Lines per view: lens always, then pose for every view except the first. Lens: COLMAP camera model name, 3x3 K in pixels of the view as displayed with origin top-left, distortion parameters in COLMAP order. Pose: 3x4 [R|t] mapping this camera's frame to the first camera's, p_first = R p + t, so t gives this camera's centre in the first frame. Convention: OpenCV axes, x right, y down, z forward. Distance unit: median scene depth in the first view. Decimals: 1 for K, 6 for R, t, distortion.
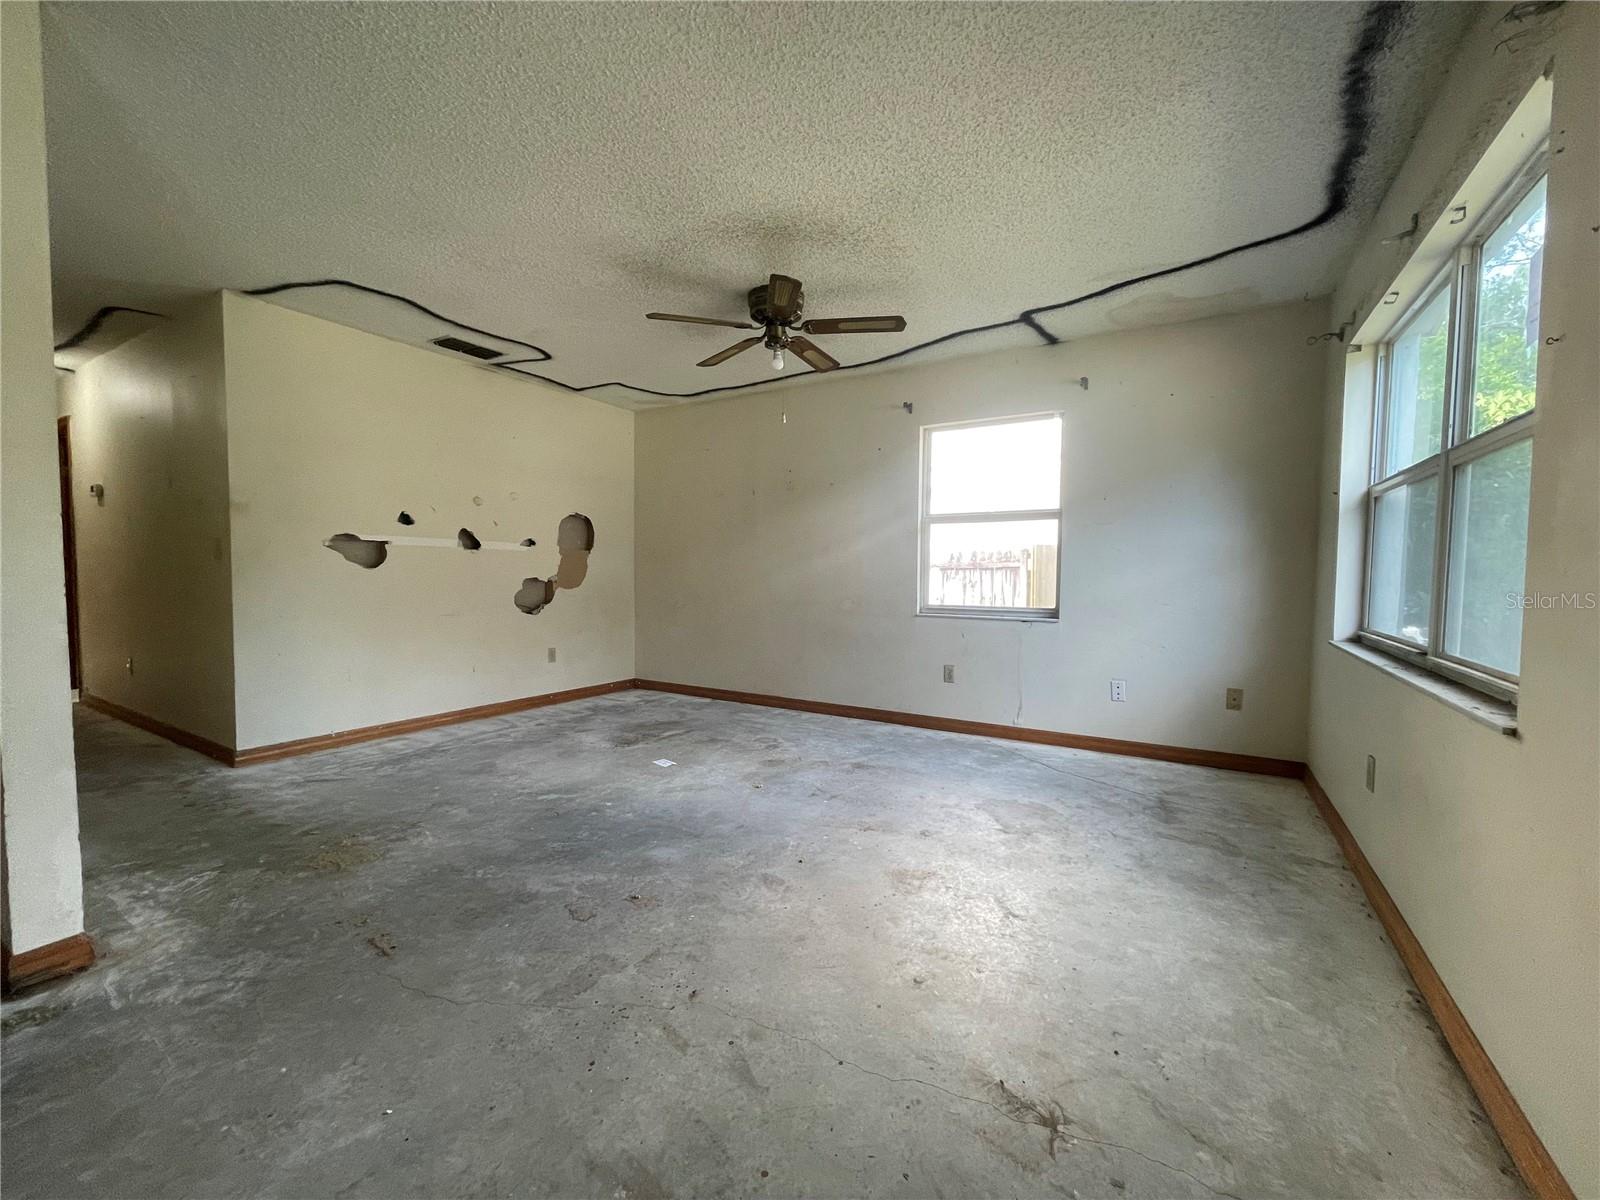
lens RADIAL K [[646.2, 0, 793.4], [0, 646.2, 603.1], [0, 0, 1]] dist [0.013870, 0.000013]
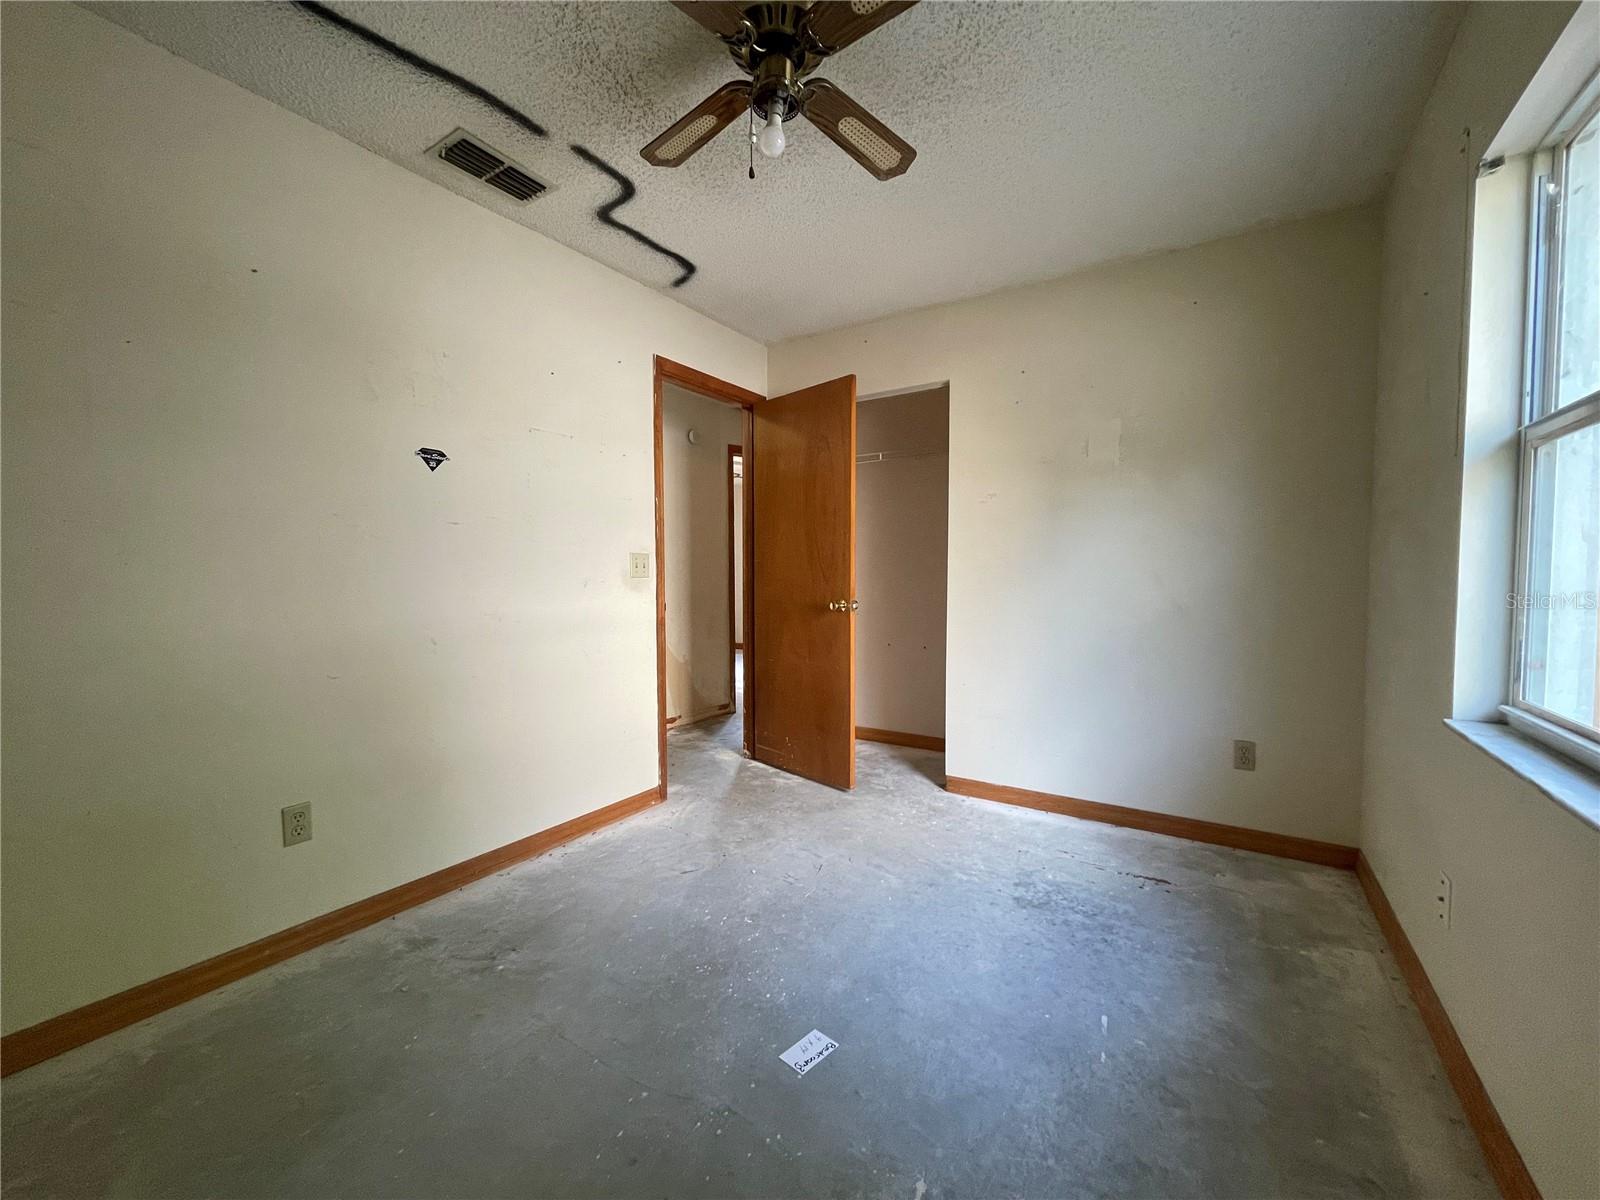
lens RADIAL K [[646.2, 0, 793.4], [0, 646.2, 603.1], [0, 0, 1]] dist [0.013870, 0.000013]
pose [[0.999946, -0.000179, 0.010371, 0.290673], [0.000517, 0.999468, -0.032623, -0.022378], [-0.010360, 0.032626, 0.999414, 0.475241]]
